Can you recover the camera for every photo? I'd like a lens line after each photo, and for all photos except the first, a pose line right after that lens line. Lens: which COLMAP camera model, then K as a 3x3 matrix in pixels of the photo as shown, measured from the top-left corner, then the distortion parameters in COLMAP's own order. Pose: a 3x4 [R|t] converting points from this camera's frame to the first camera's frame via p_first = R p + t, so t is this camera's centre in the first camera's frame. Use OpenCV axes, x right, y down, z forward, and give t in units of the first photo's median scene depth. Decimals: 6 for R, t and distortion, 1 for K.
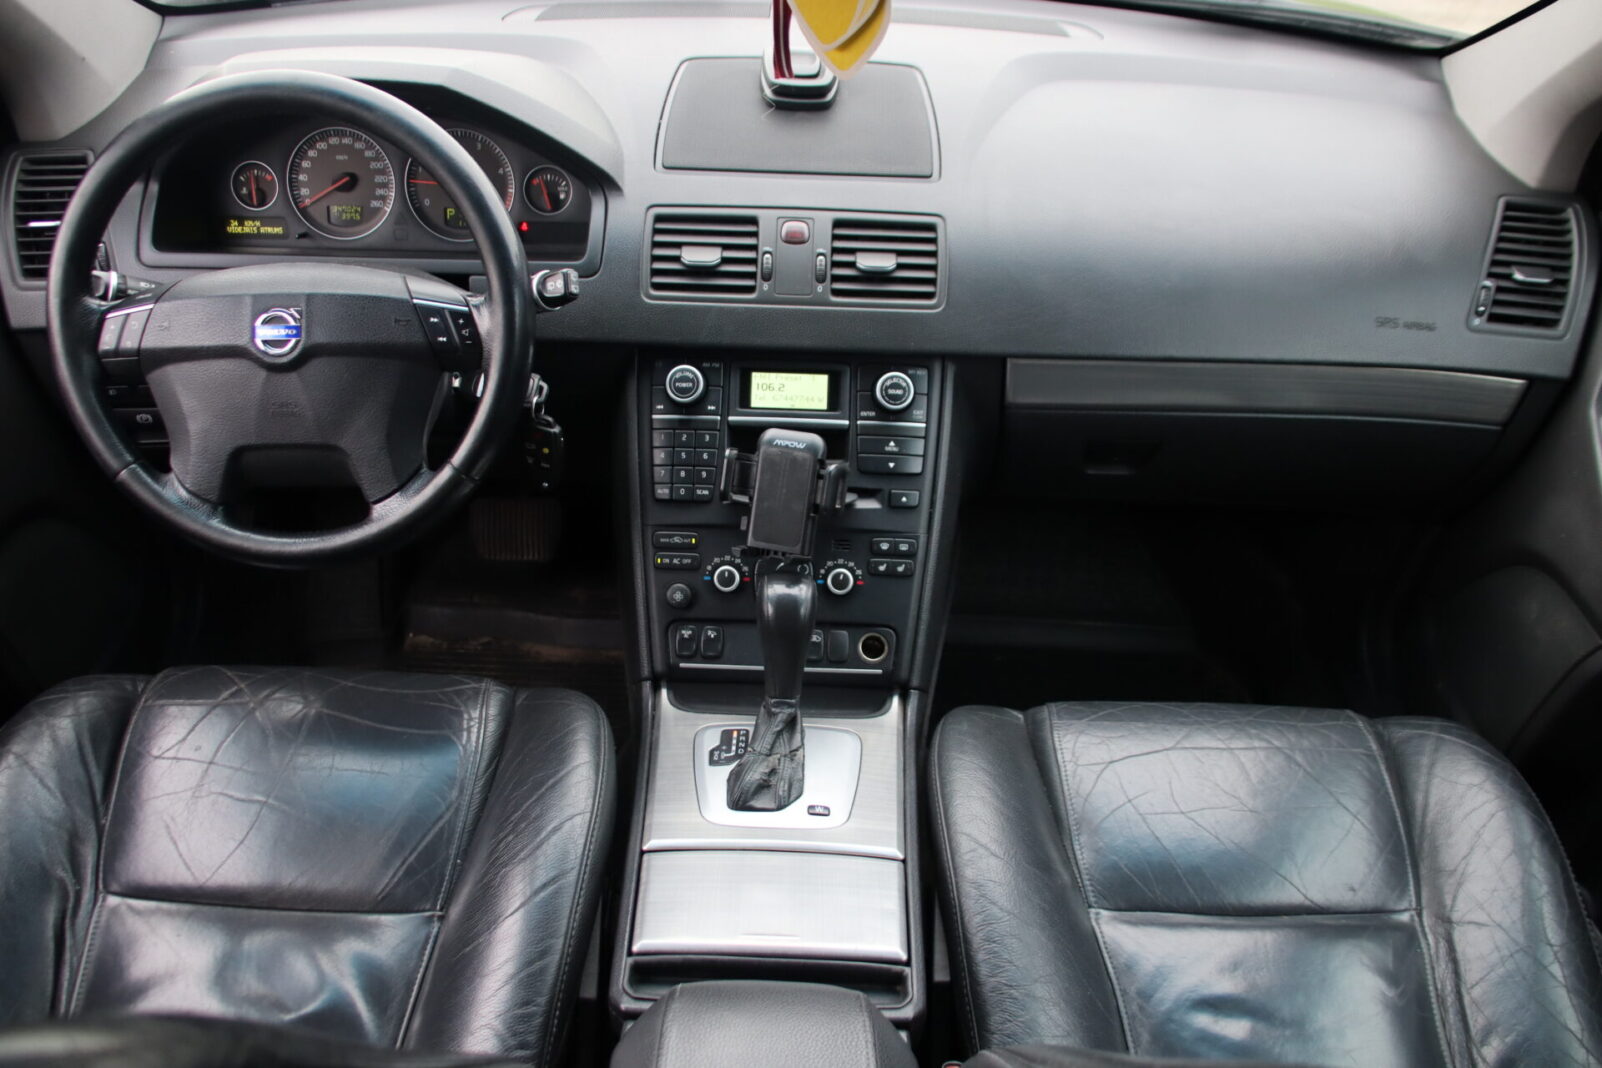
lens RADIAL K [[1297.8, 0, 797.1], [0, 1297.8, 533.0], [0, 0, 1]] dist [-0.147615, 0.102872]
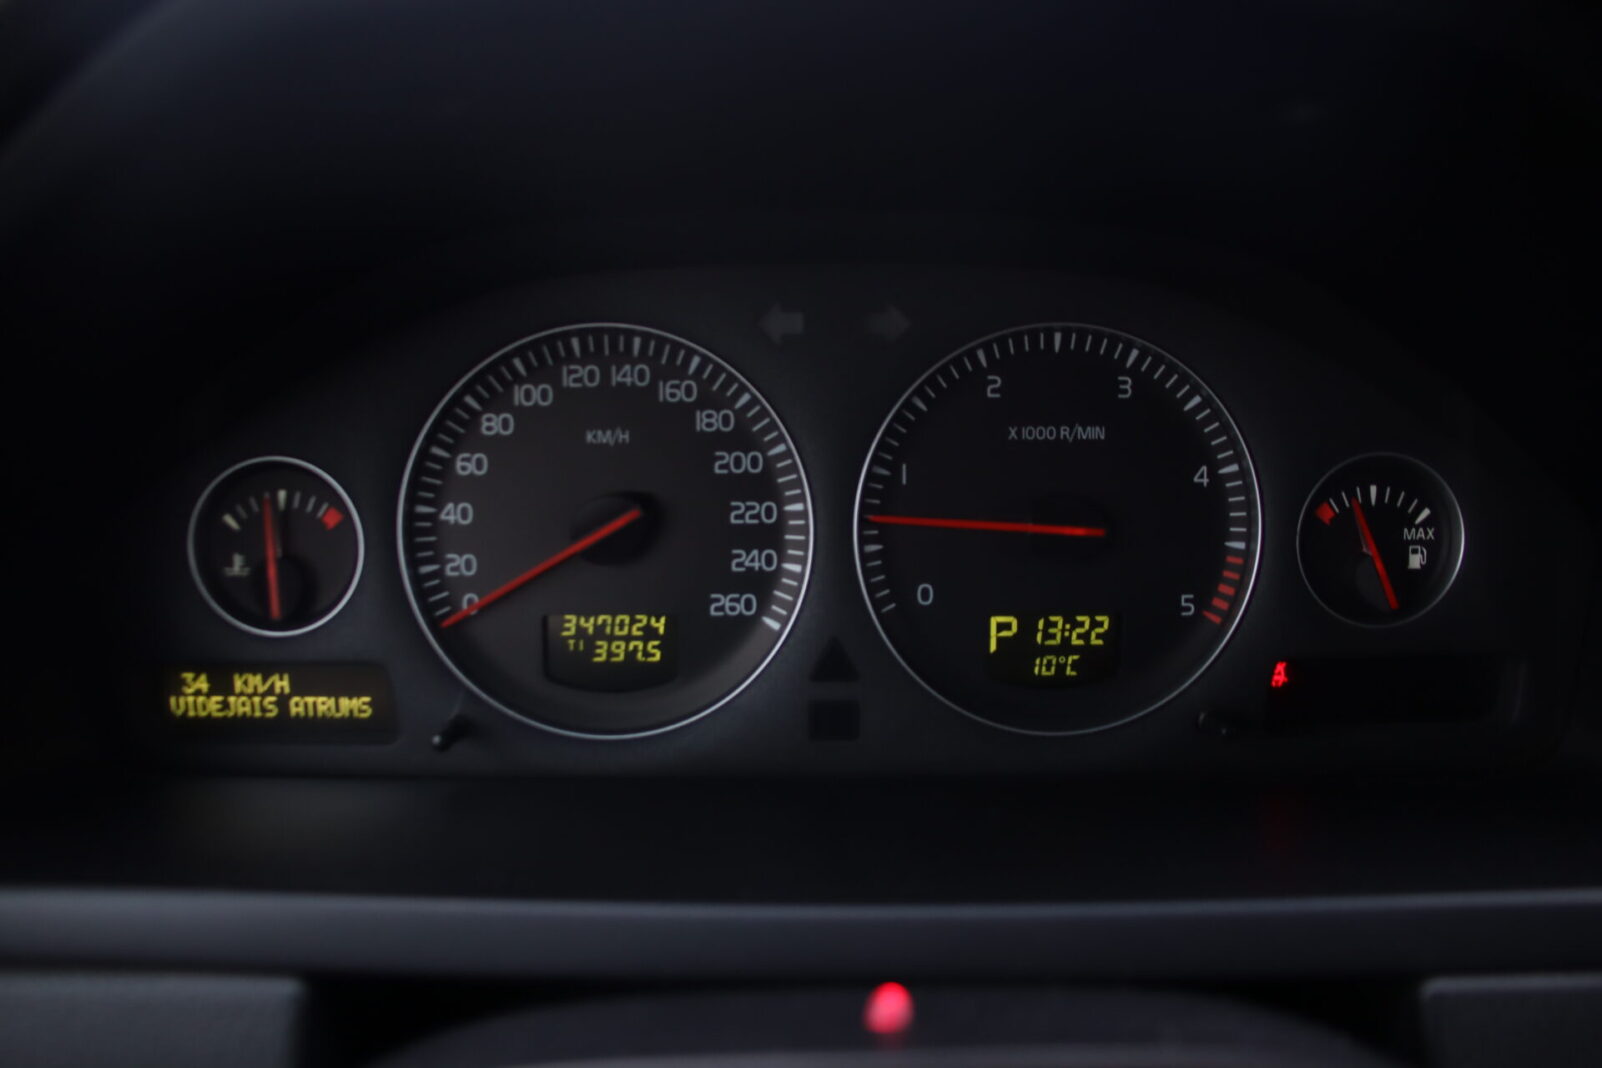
lens RADIAL K [[1297.8, 0, 803.1], [0, 1297.8, 543.1], [0, 0, 1]] dist [-0.147615, 0.102872]
pose [[0.999200, -0.039983, 0.001191, -0.343302], [0.038945, 0.965597, -0.257110, -0.218394], [0.009130, 0.256950, 0.966381, 0.794371]]
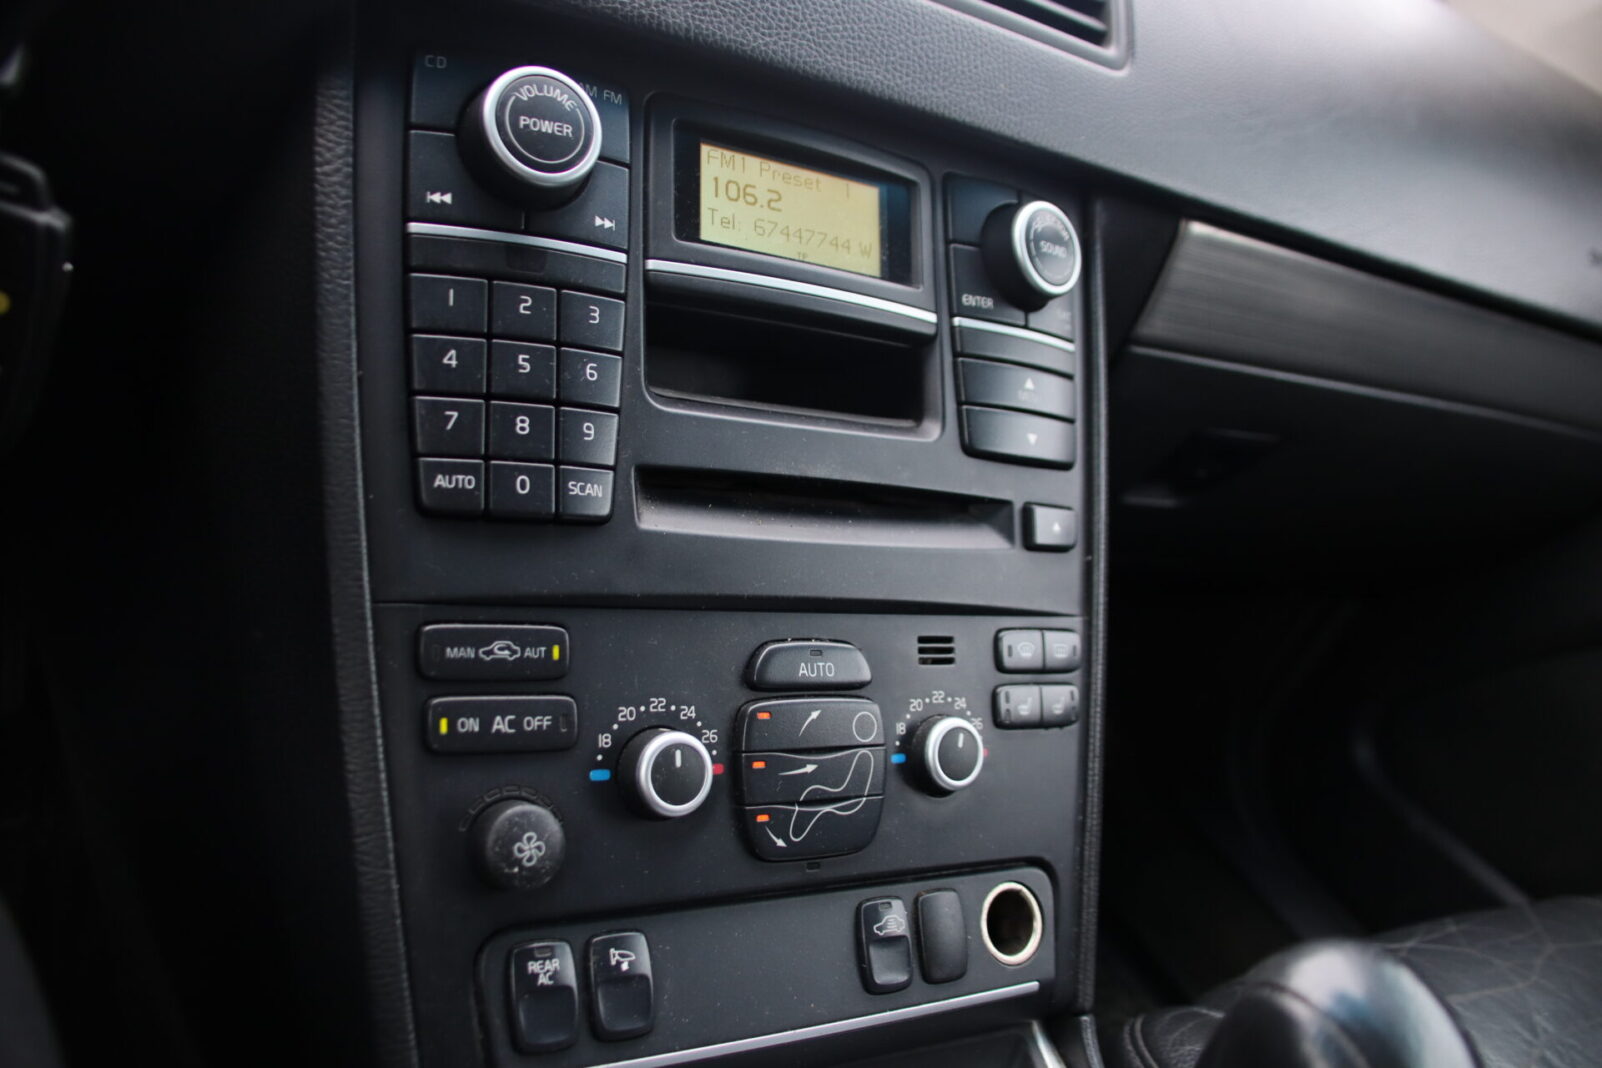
lens RADIAL K [[1297.8, 0, 786.4], [0, 1297.8, 531.7], [0, 0, 1]] dist [-0.147615, 0.102872]
pose [[0.831519, 0.019614, 0.555150, -0.200836], [0.027961, 0.996632, -0.077092, 0.002727], [-0.554793, 0.079626, 0.828170, 0.727346]]
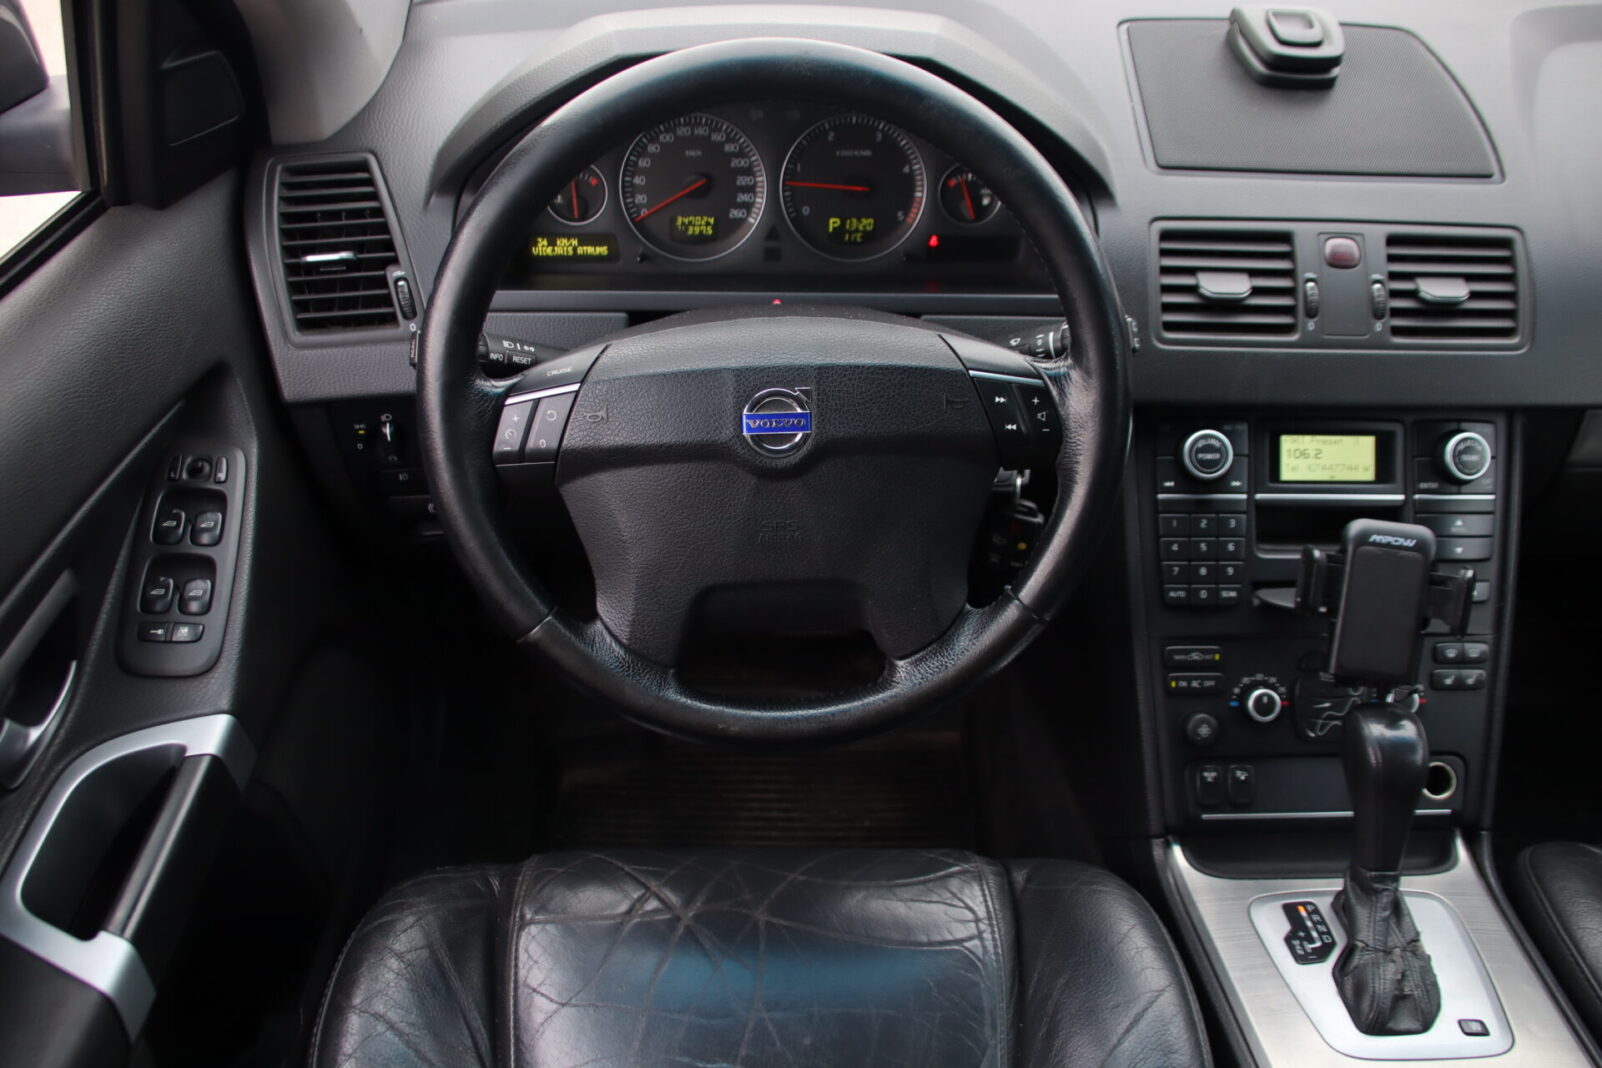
lens RADIAL K [[1297.8, 0, 795.2], [0, 1297.8, 534.8], [0, 0, 1]] dist [-0.147615, 0.102872]
pose [[0.999448, -0.032213, 0.008075, -0.335793], [0.031945, 0.998995, 0.031437, -0.098839], [-0.009079, -0.031162, 0.999473, 0.245445]]
